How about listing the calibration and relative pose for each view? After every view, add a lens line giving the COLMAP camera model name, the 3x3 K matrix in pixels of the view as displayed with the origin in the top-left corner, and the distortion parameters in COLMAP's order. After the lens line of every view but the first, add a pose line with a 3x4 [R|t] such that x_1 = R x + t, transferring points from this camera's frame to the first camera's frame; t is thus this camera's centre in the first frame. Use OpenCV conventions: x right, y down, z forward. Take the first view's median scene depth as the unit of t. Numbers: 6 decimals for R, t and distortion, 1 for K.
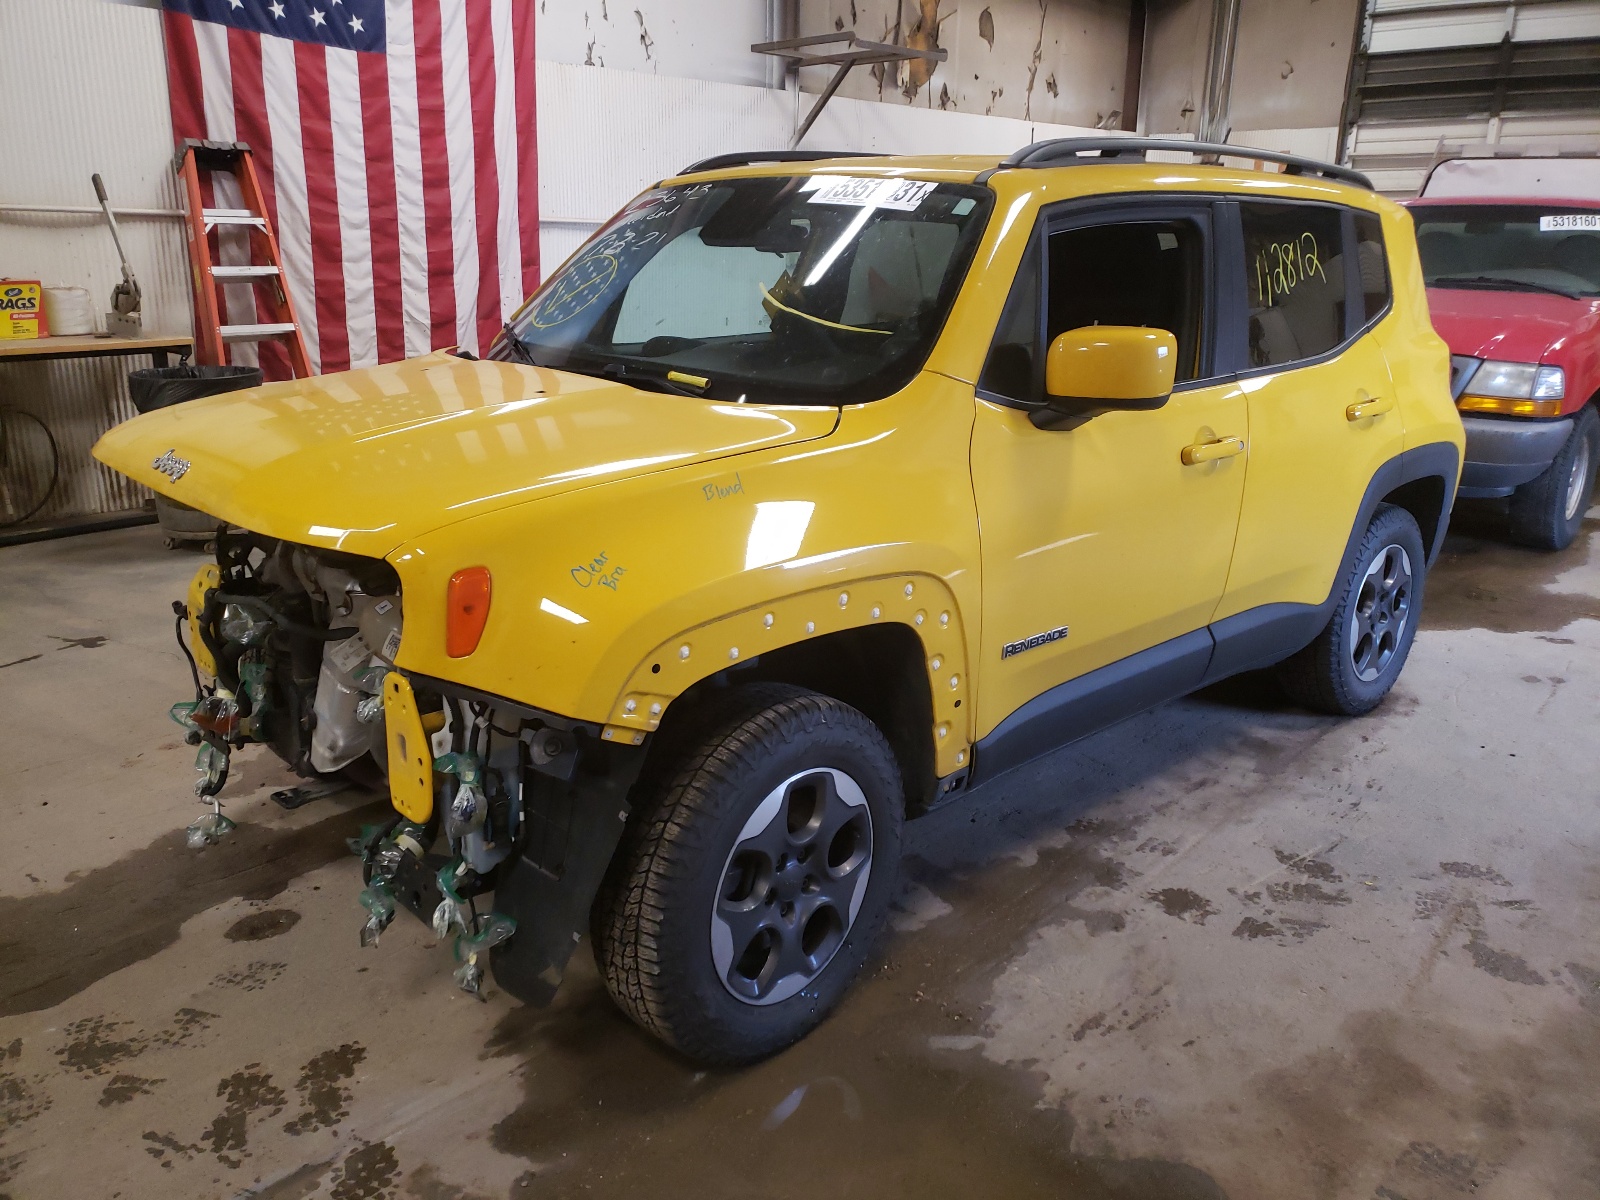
lens RADIAL K [[1210.5, 0, 770.4], [0, 1210.5, 600.1], [0, 0, 1]] dist [0.012888, -0.002427]
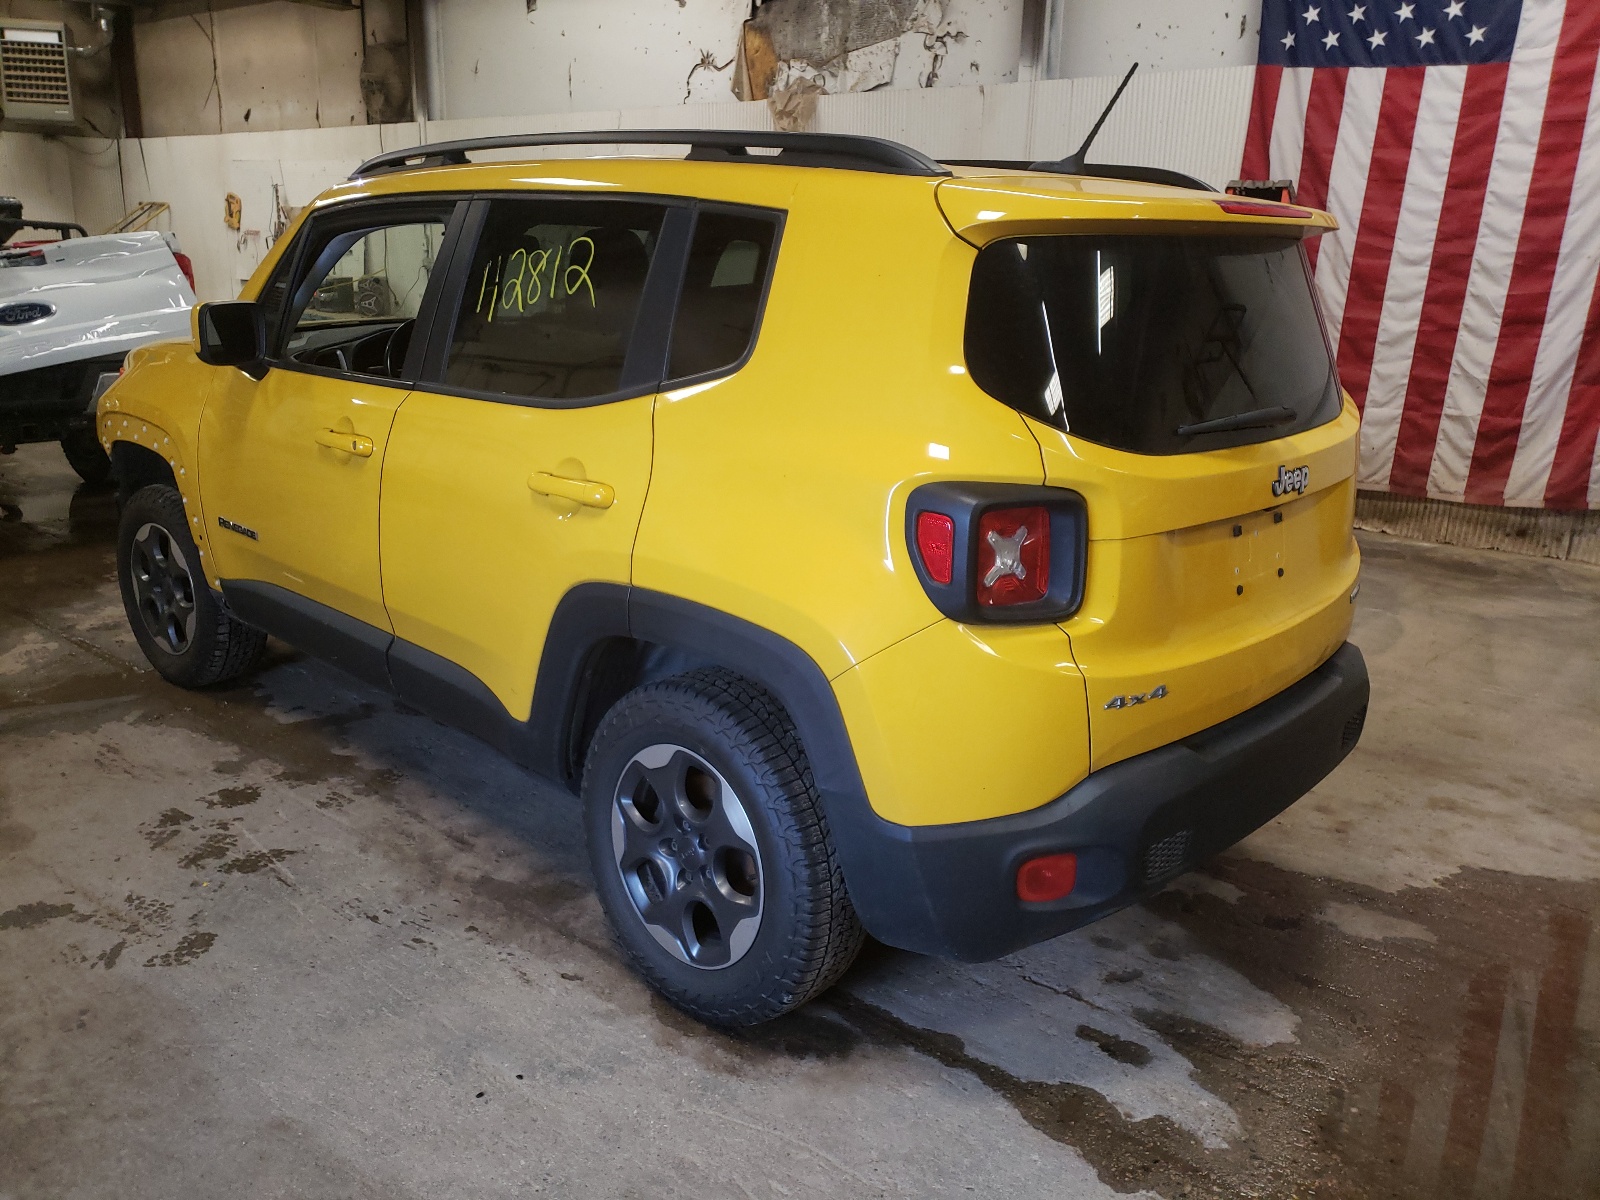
lens RADIAL K [[1210.5, 0, 770.4], [0, 1210.5, 600.1], [0, 0, 1]] dist [0.012888, -0.002427]
pose [[0.075194, 0.268725, -0.960278, 0.574843], [-0.312712, 0.920780, 0.233185, -0.142983], [0.946867, 0.282756, 0.153270, 0.496659]]
